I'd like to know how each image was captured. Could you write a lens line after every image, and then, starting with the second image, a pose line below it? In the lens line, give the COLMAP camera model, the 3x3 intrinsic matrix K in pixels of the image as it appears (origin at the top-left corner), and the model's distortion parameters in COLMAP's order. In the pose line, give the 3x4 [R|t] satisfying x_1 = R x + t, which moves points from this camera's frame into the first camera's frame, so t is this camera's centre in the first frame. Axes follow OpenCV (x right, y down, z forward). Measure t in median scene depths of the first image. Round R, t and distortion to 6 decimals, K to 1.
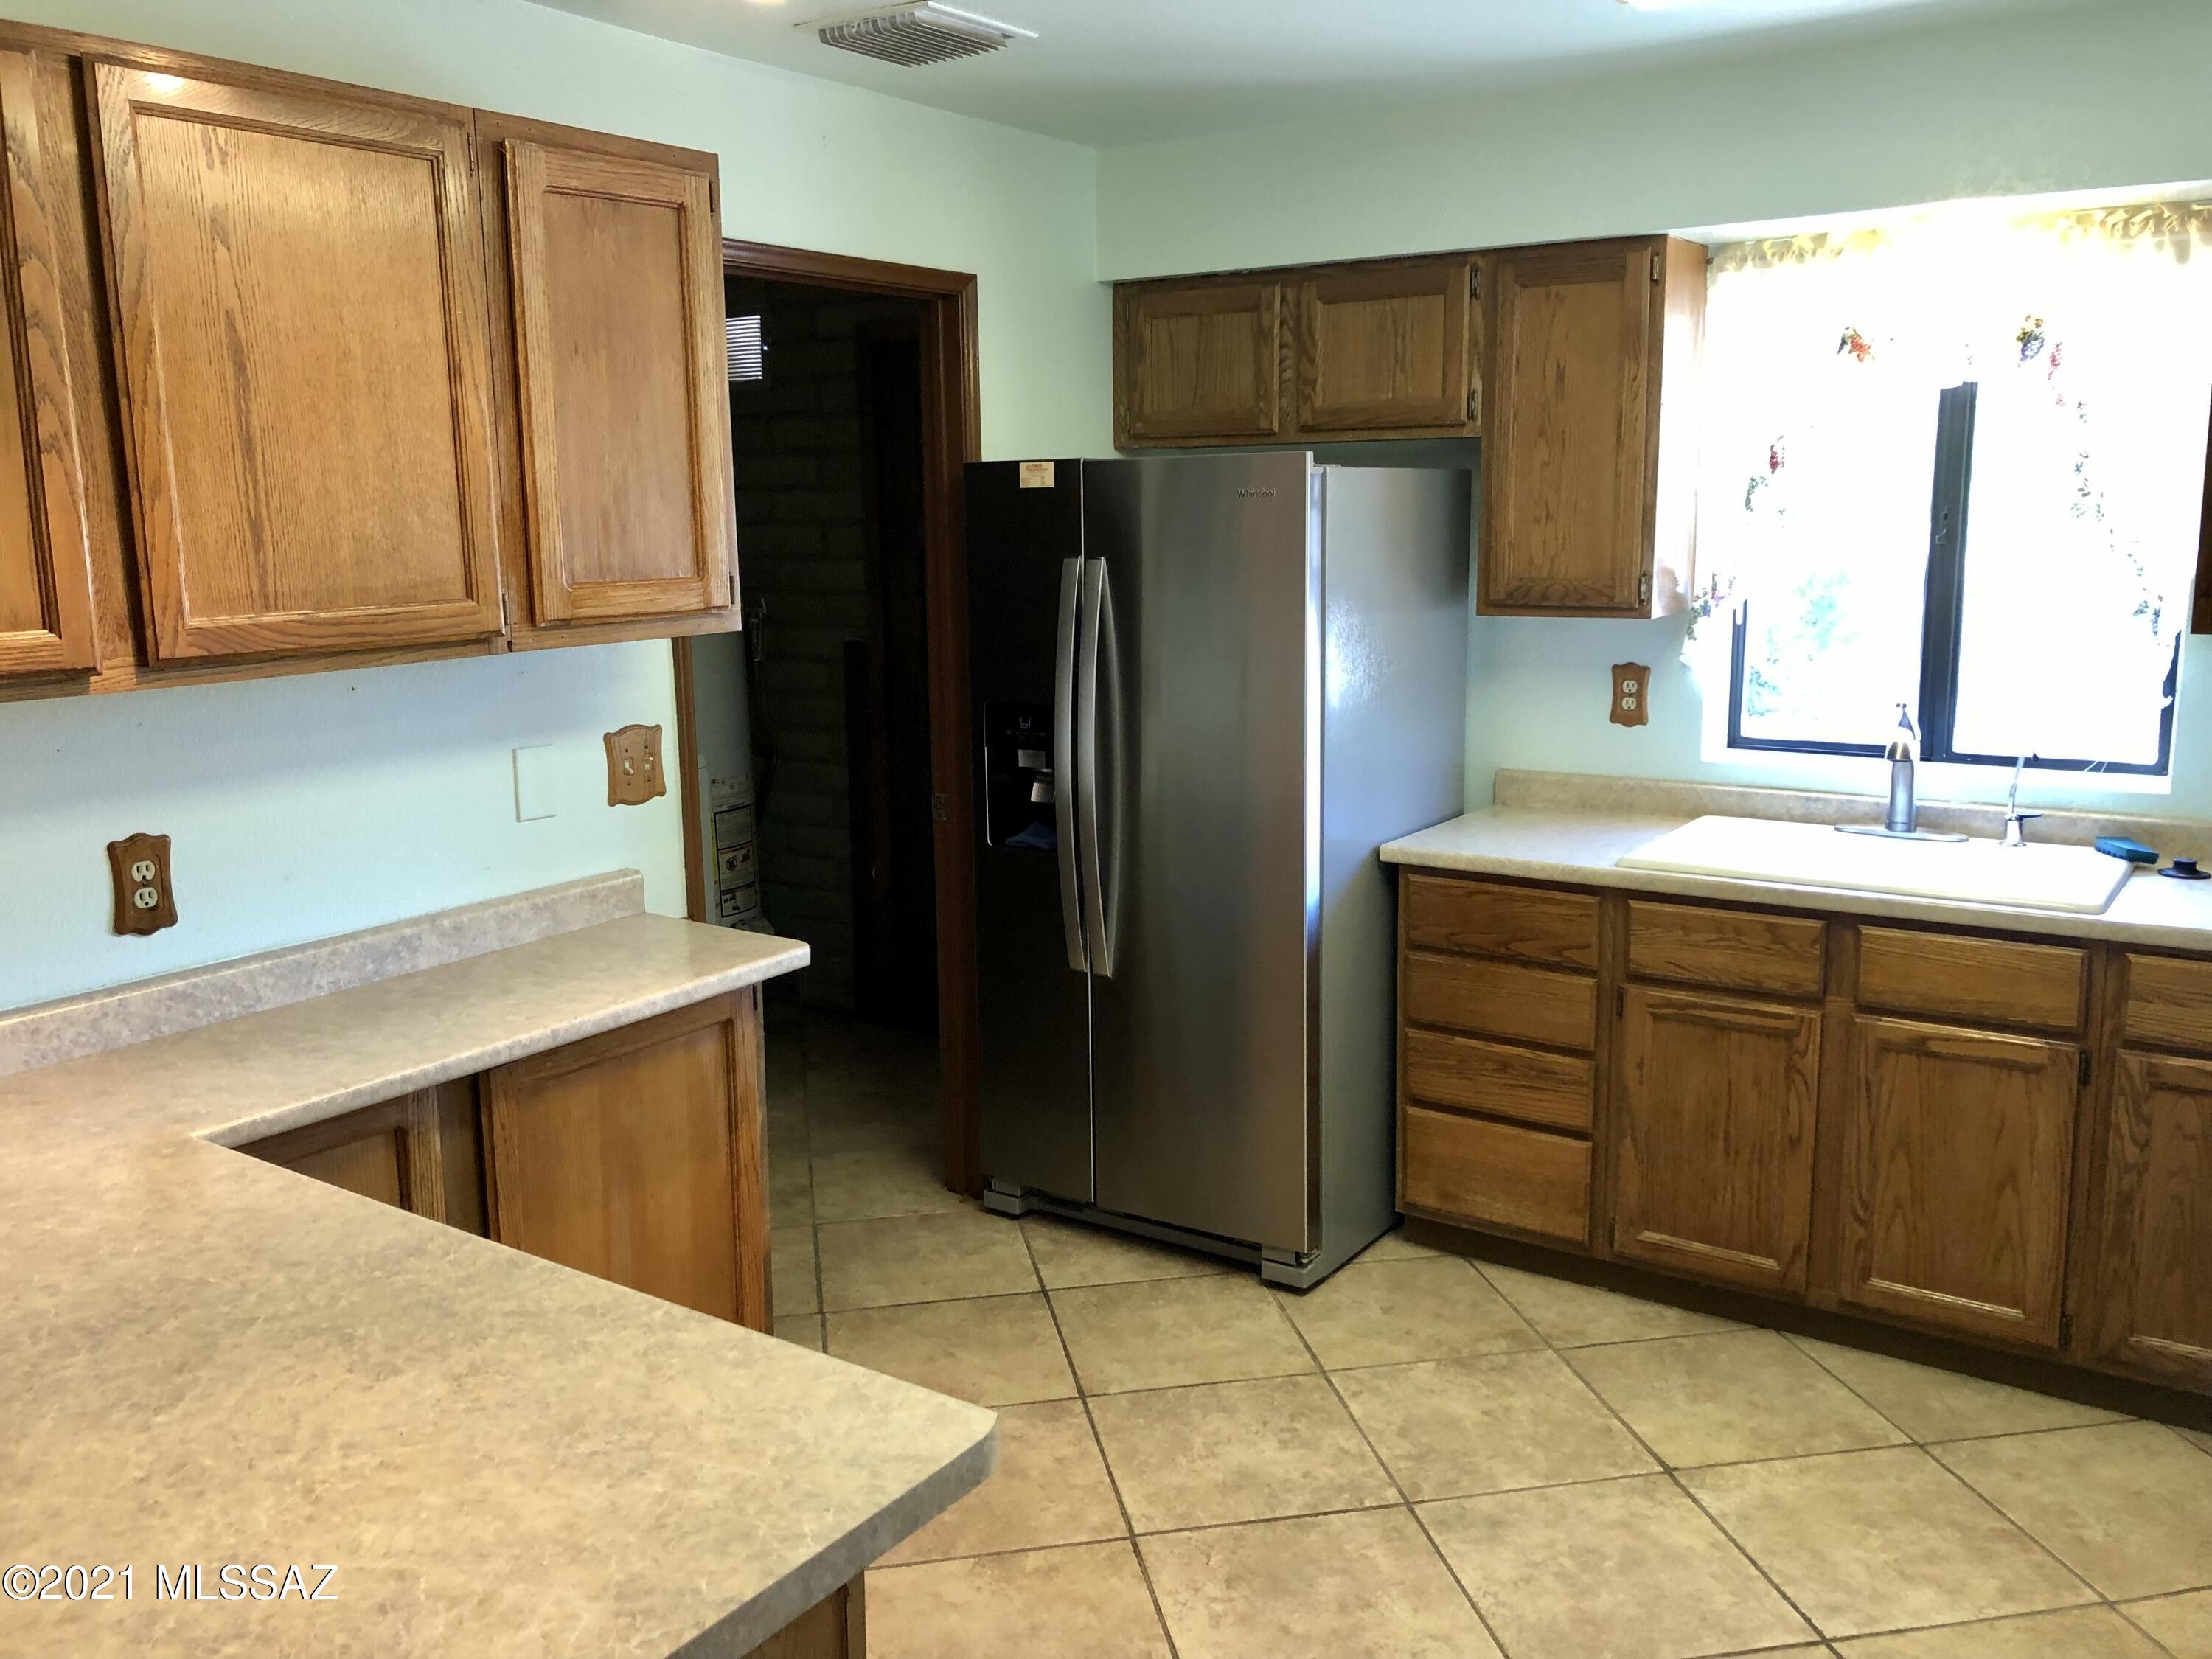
lens RADIAL K [[1808.5, 0, 1106.0], [0, 1808.5, 829.5], [0, 0, 1]] dist [0.007927, 0.003082]
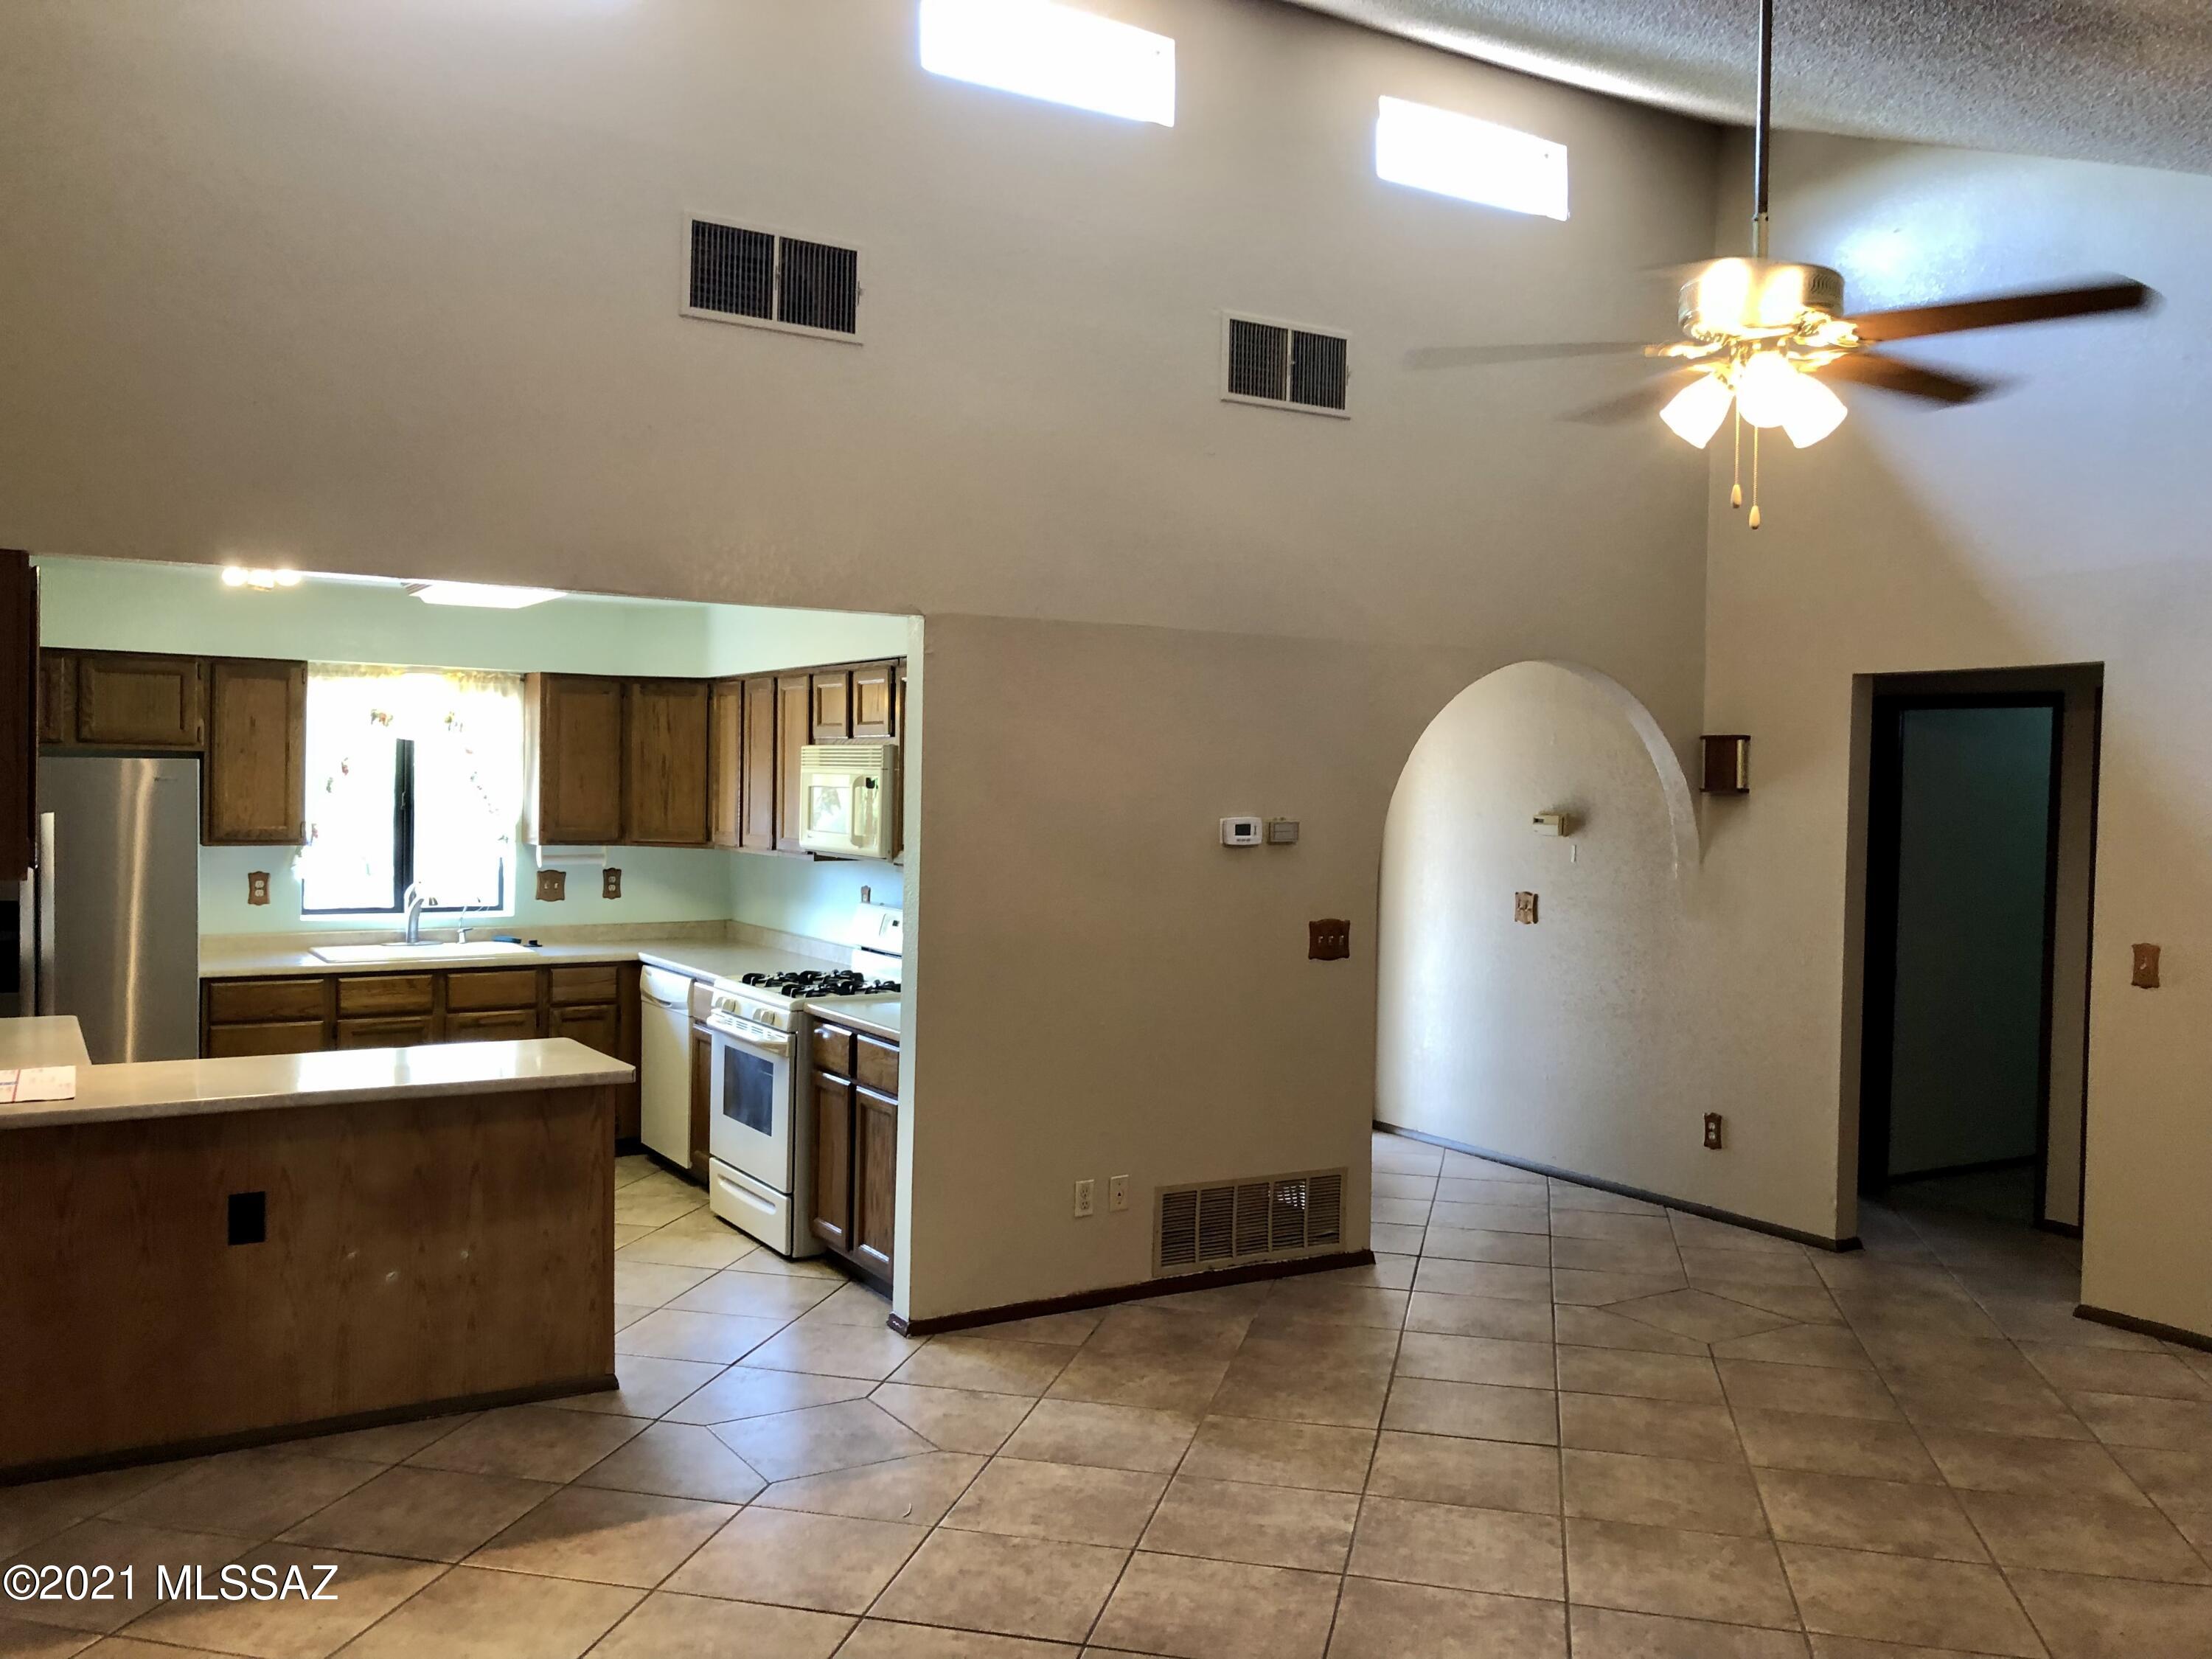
lens RADIAL K [[1808.5, 0, 1106.0], [0, 1808.5, 829.5], [0, 0, 1]] dist [0.007927, 0.003082]
pose [[0.407312, -0.004073, 0.913280, -1.187710], [0.149616, 0.986778, -0.062326, 0.126060], [-0.900950, 0.162028, 0.402536, -0.614523]]
